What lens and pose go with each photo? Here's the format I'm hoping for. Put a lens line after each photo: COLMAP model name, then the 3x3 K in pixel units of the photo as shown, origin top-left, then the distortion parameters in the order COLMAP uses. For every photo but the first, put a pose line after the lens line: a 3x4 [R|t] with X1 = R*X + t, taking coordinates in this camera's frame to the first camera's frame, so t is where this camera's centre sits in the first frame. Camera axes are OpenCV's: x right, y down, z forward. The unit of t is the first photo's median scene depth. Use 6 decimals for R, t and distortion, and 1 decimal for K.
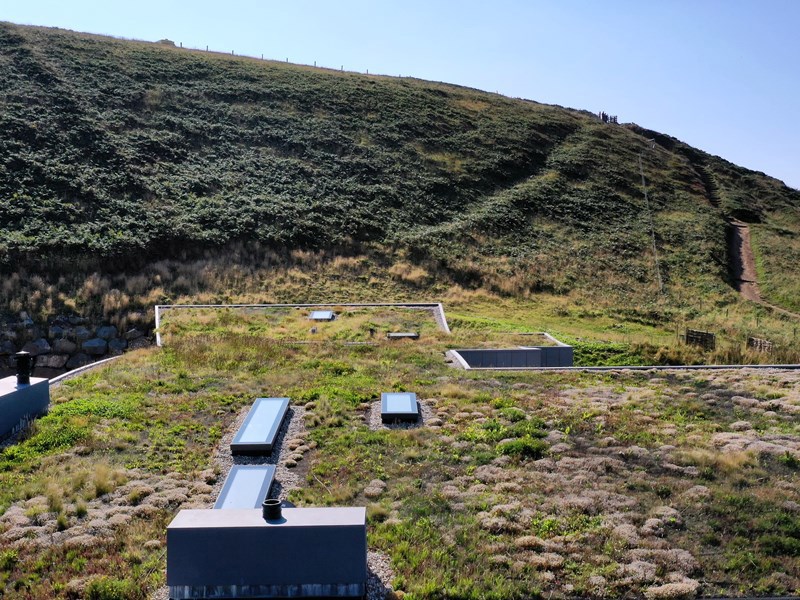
lens RADIAL K [[835.9, 0, 401.1], [0, 835.9, 301.6], [0, 0, 1]] dist [-0.000598, 0.000000]
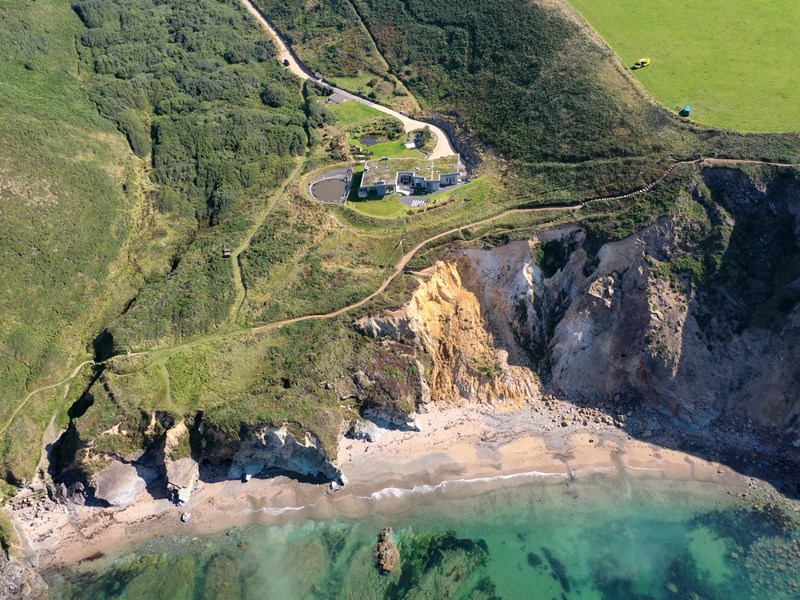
lens RADIAL K [[835.9, 0, 403.0], [0, 835.9, 302.2], [0, 0, 1]] dist [-0.000598, 0.000000]
pose [[-0.083817, 0.600390, -0.795303, 4.441741], [-0.038507, 0.795563, 0.604645, -2.357195], [0.995737, 0.081305, -0.043563, 0.688111]]
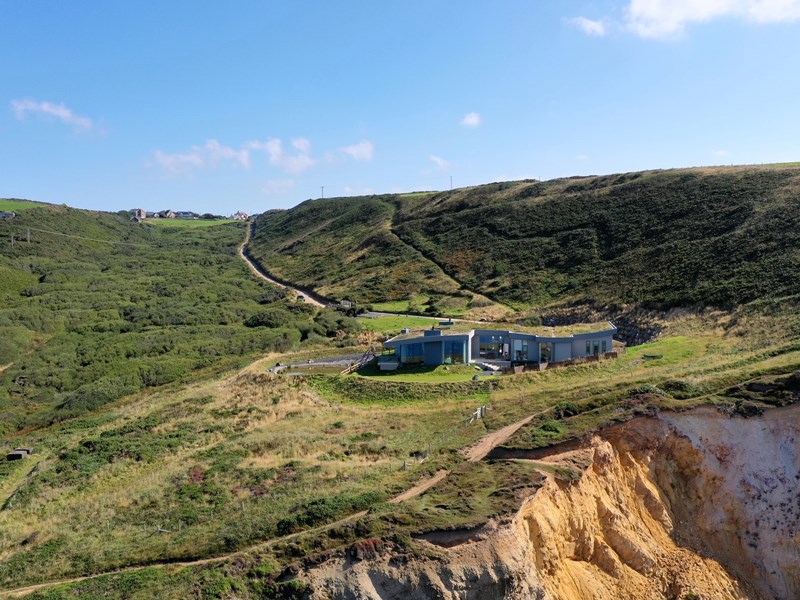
lens RADIAL K [[835.9, 0, 401.6], [0, 835.9, 302.2], [0, 0, 1]] dist [-0.000598, 0.000000]
pose [[-0.181075, 0.058759, -0.981712, 2.205804], [-0.053567, 0.996143, 0.069503, -0.182168], [0.982009, 0.065173, -0.177229, 0.576228]]
